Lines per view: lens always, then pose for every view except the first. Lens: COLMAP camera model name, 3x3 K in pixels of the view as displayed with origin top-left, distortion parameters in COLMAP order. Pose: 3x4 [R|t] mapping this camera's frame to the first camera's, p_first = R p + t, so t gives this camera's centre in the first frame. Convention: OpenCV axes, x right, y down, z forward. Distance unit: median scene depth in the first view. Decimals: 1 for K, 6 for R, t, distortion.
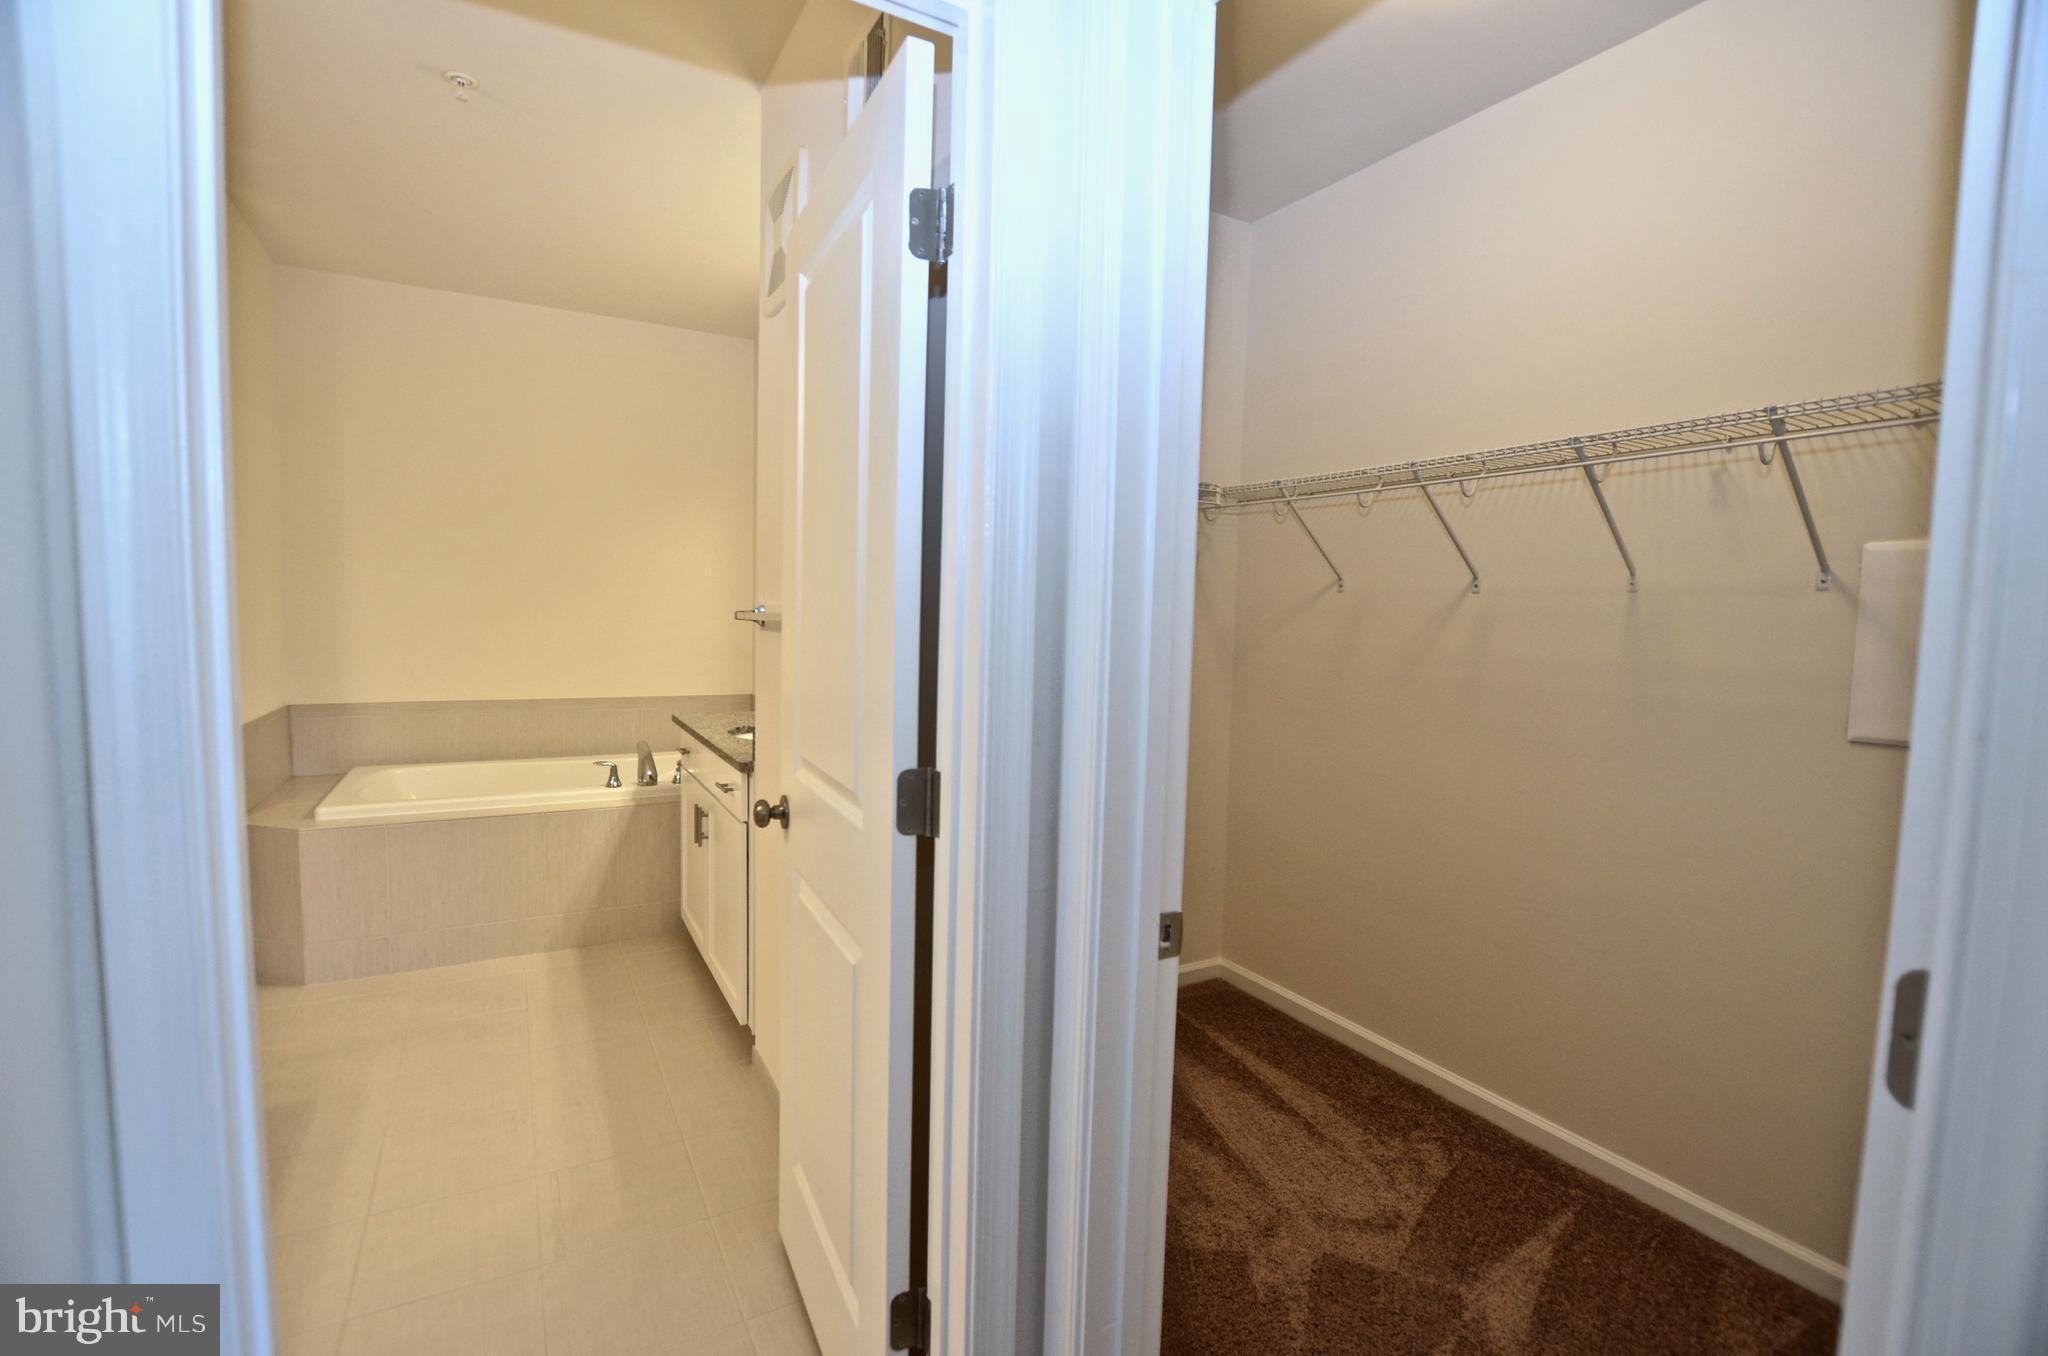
lens RADIAL K [[904.6, 0, 1024.0], [0, 904.6, 678.0], [0, 0, 1]] dist [-0.026620, 0.001154]
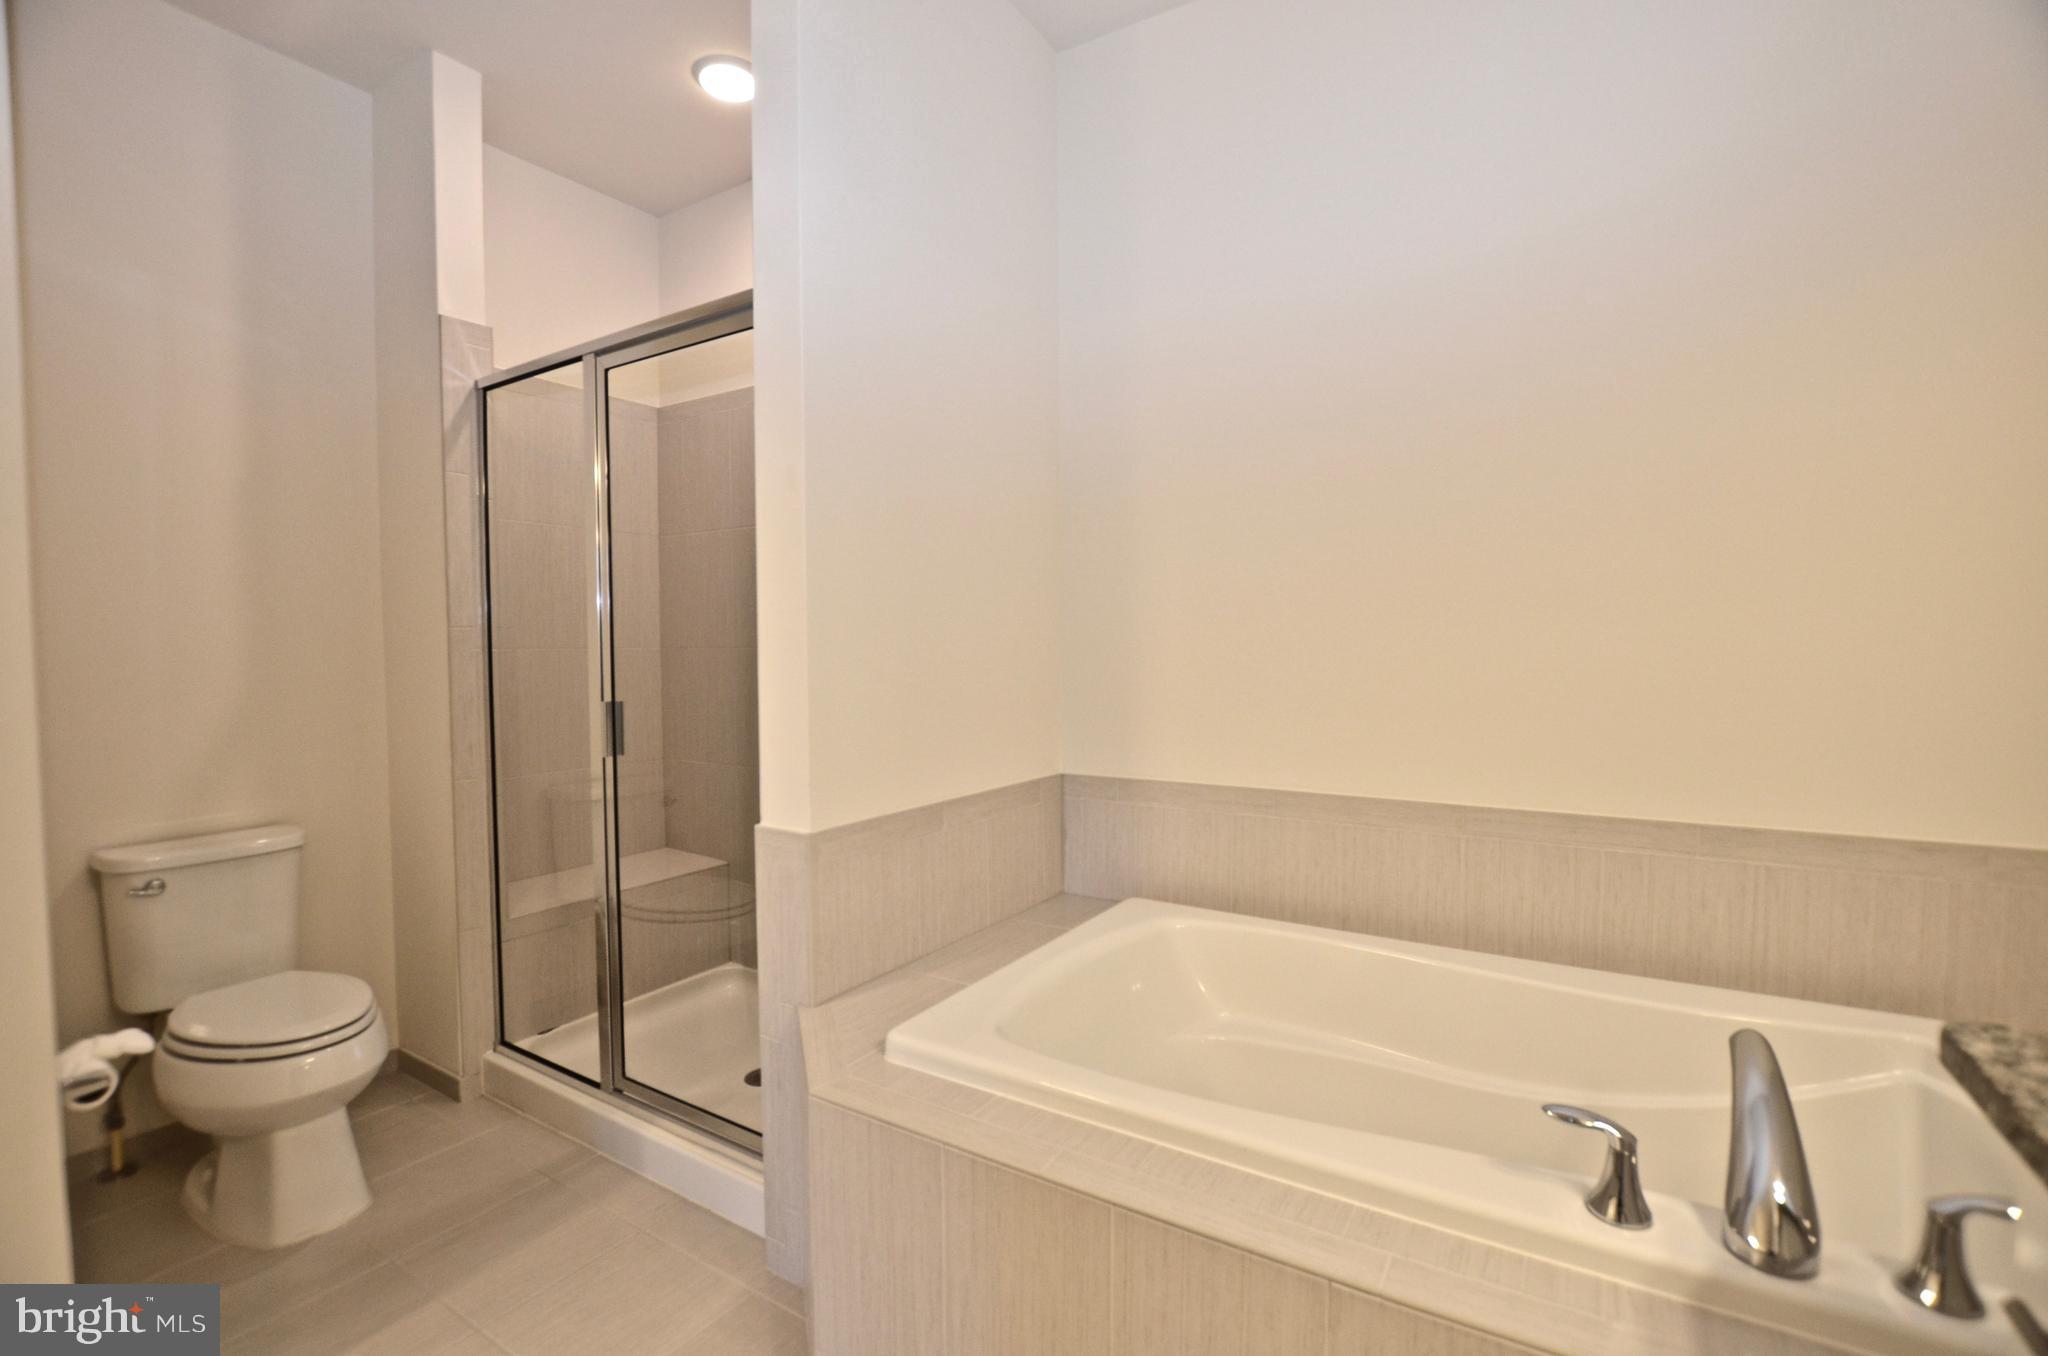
lens RADIAL K [[904.6, 0, 1024.0], [0, 904.6, 678.0], [0, 0, 1]] dist [-0.026620, 0.001154]
pose [[0.475568, 0.007289, -0.879649, -0.326670], [-0.050690, 0.998531, -0.019130, -0.024195], [0.878217, 0.053687, 0.475239, 0.747507]]
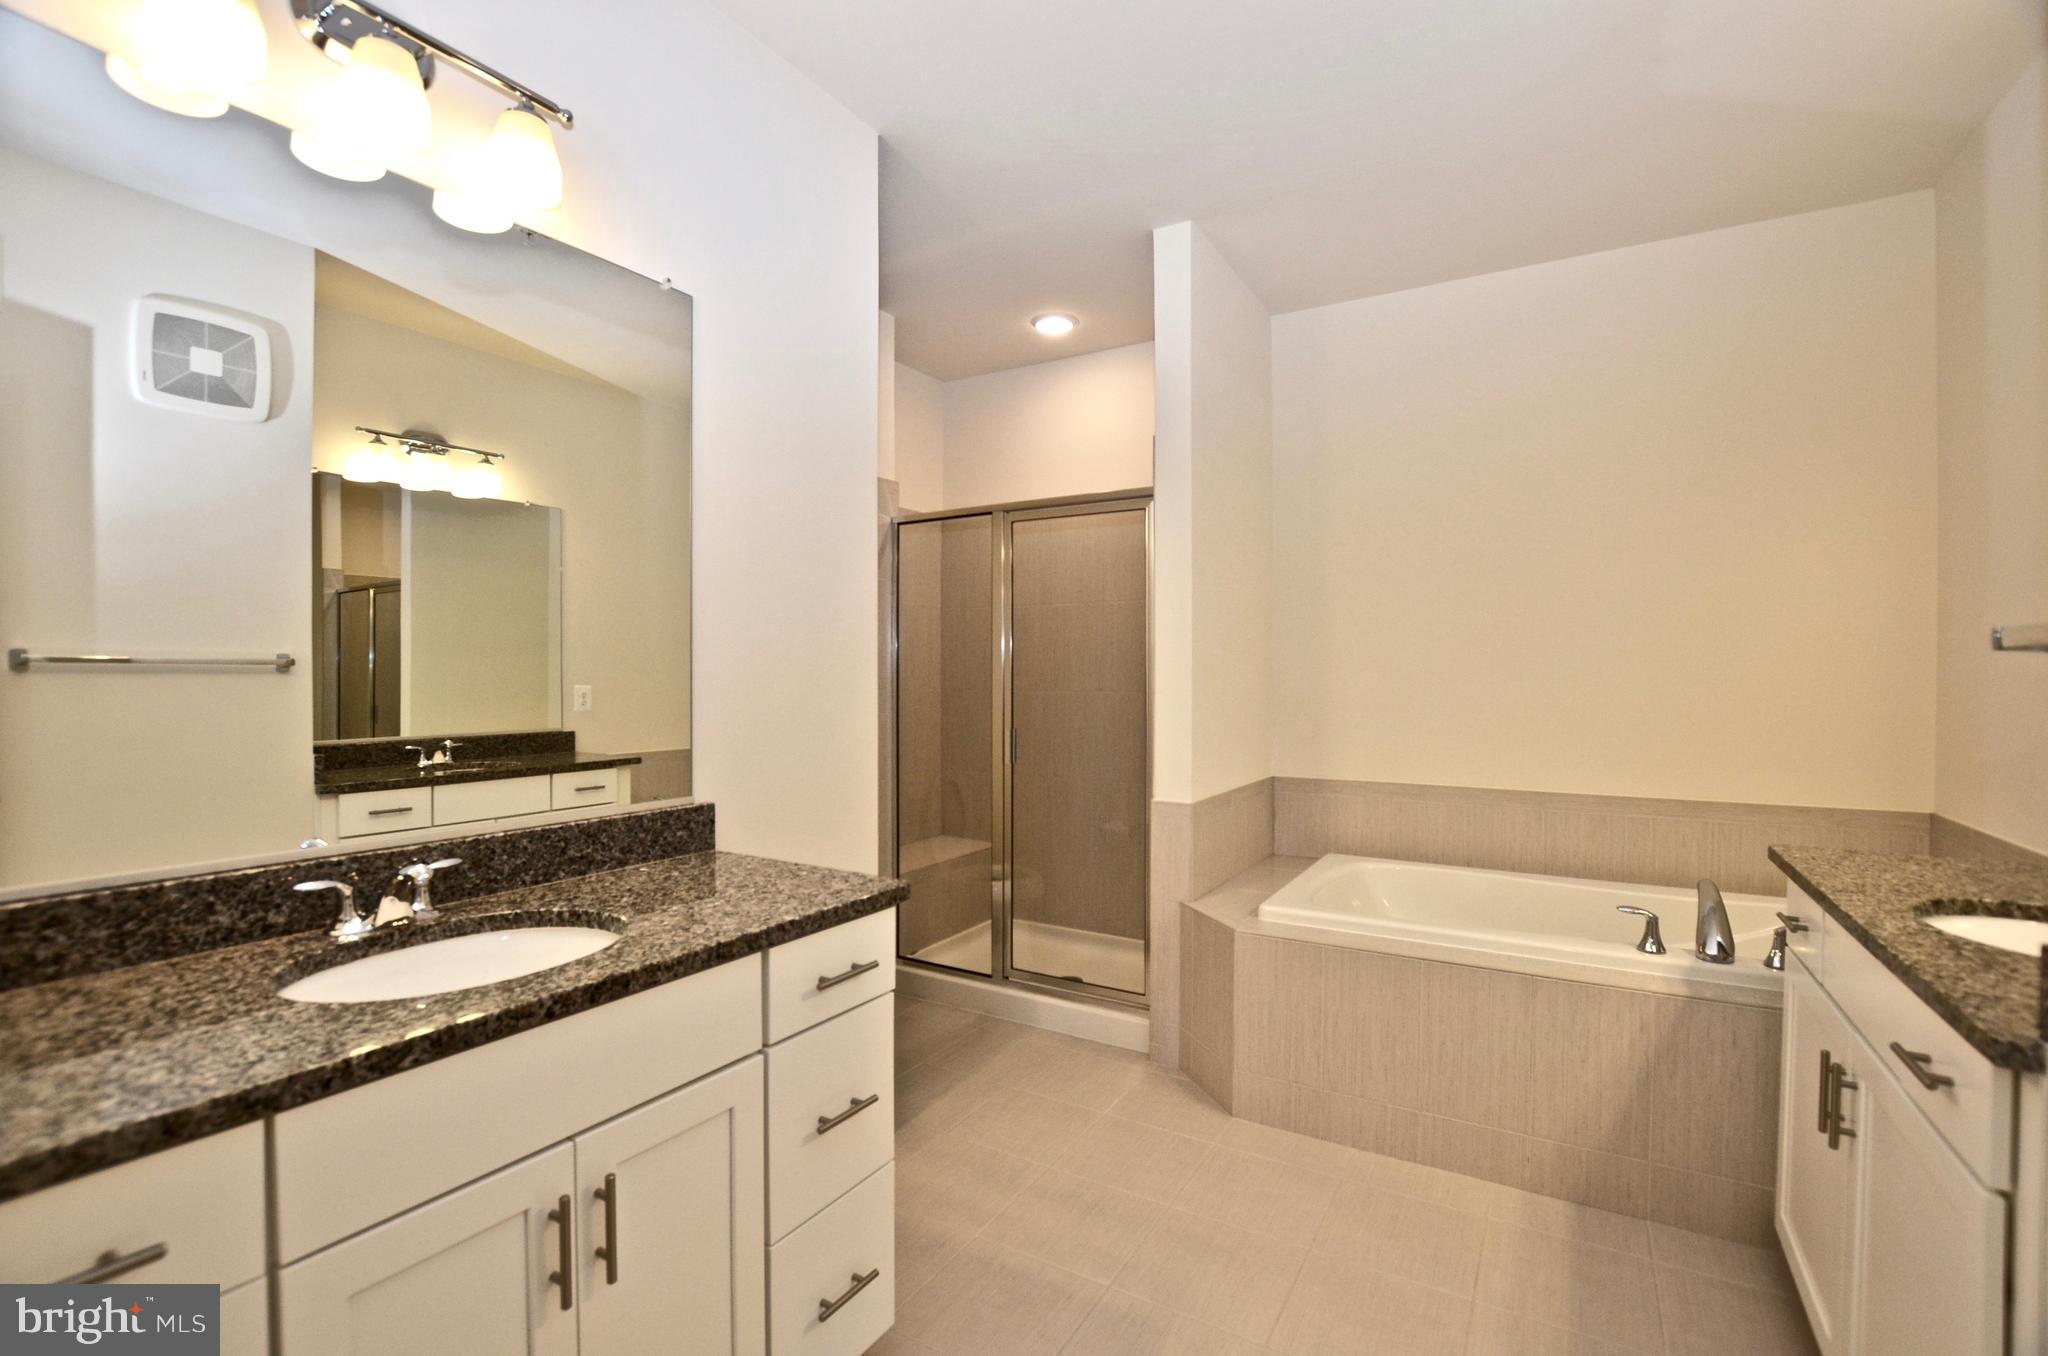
lens RADIAL K [[904.6, 0, 1024.0], [0, 904.6, 678.0], [0, 0, 1]] dist [-0.026620, 0.001154]
pose [[0.486805, -0.020372, -0.873273, -0.137829], [-0.056556, 0.996895, -0.054783, -0.007432], [0.871678, 0.076058, 0.484142, 0.336807]]
